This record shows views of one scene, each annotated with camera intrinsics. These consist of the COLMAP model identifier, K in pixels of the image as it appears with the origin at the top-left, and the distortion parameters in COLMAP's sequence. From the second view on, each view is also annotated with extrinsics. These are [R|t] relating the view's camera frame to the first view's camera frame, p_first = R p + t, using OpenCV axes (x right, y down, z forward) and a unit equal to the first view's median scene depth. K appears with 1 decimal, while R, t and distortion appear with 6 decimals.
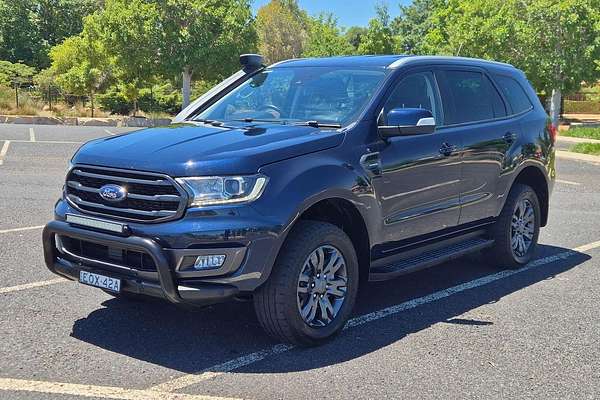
lens RADIAL K [[809.1, 0, 306.0], [0, 809.1, 197.5], [0, 0, 1]] dist [0.068953, -0.021828]
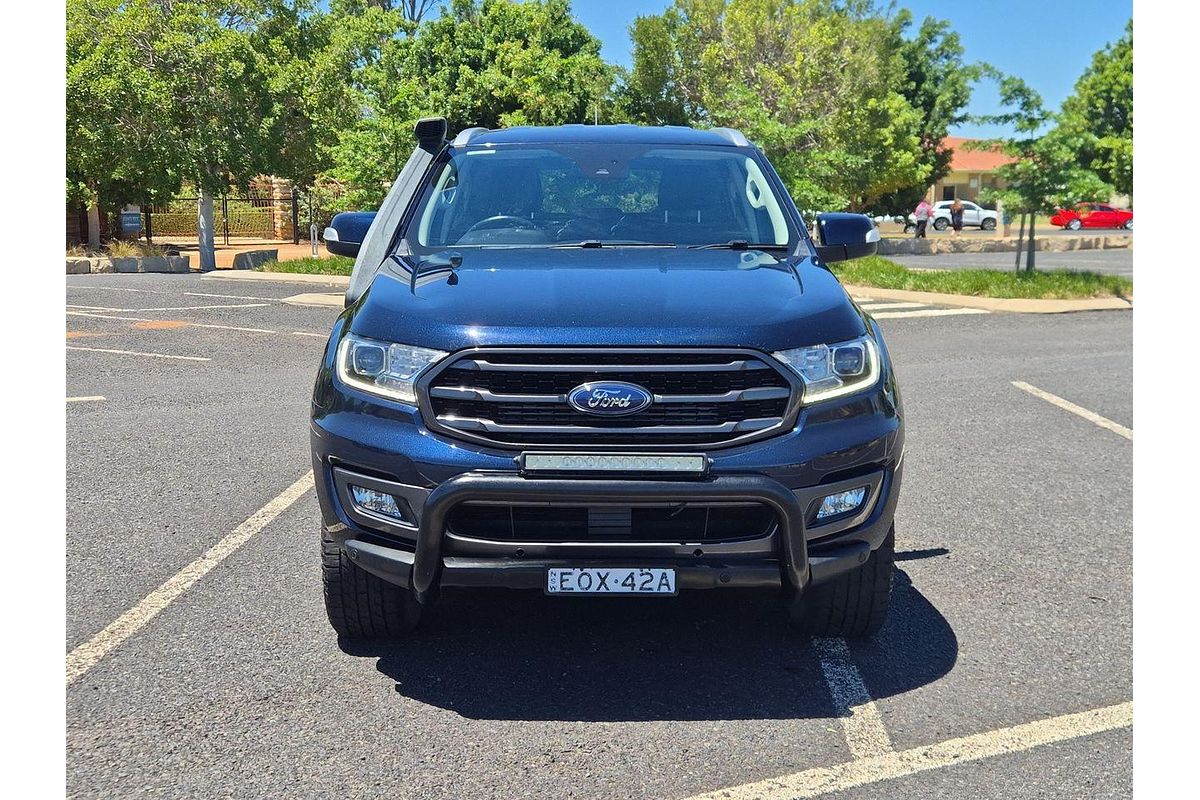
lens RADIAL K [[1435.8, 0, 585.6], [0, 1435.8, 403.5], [0, 0, 1]] dist [0.067197, -0.011011]
pose [[0.773183, -0.099651, 0.626304, -0.697480], [0.093492, 0.994698, 0.042848, -0.035935], [-0.627253, 0.025425, 0.778400, 0.300248]]
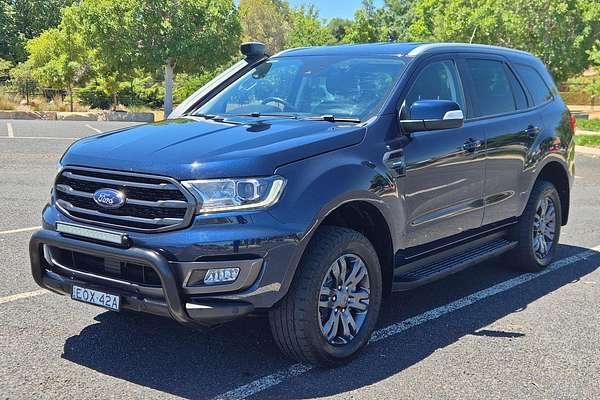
lens RADIAL K [[809.1, 0, 306.0], [0, 809.1, 197.5], [0, 0, 1]] dist [0.068953, -0.021828]
pose [[0.999659, -0.009603, 0.024288, -0.039301], [0.009389, 0.999916, 0.008908, -0.010816], [-0.024371, -0.008677, 0.999665, 0.095434]]
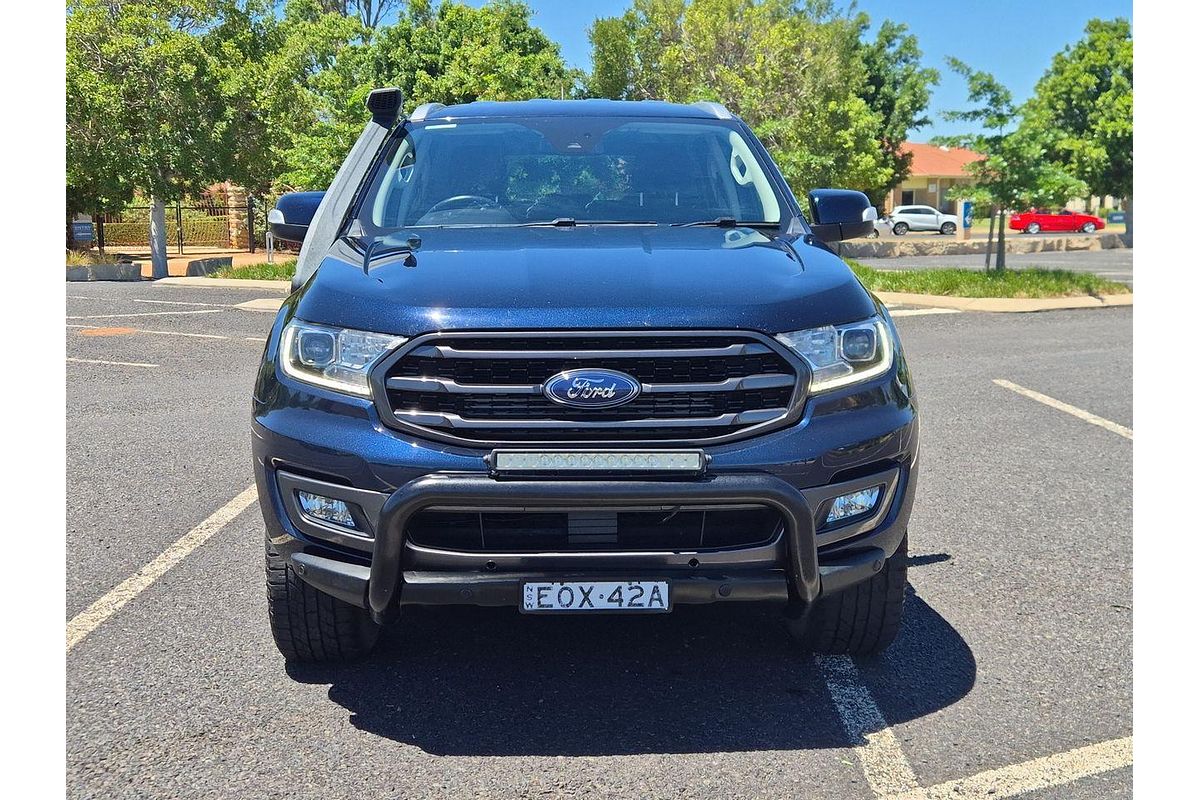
lens RADIAL K [[1435.8, 0, 585.6], [0, 1435.8, 403.5], [0, 0, 1]] dist [0.067197, -0.011011]
pose [[0.754592, -0.102891, 0.648078, -0.646560], [0.101494, 0.994046, 0.039643, -0.024466], [-0.648298, 0.035862, 0.760542, 0.378613]]
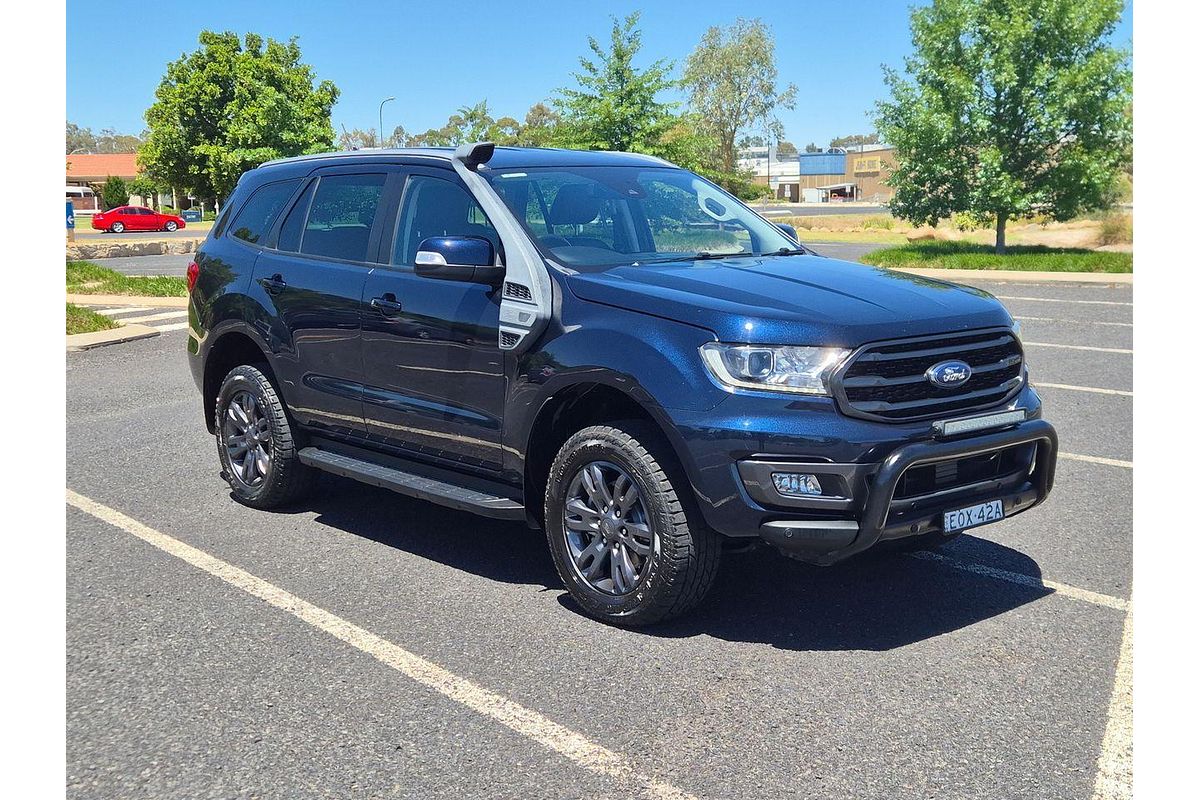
lens RADIAL K [[1435.8, 0, 585.6], [0, 1435.8, 403.5], [0, 0, 1]] dist [0.067197, -0.011011]
pose [[0.177856, -0.155743, 0.971654, -1.195797], [0.149053, 0.980268, 0.129840, -0.147318], [-0.972703, 0.121735, 0.197560, 0.934379]]
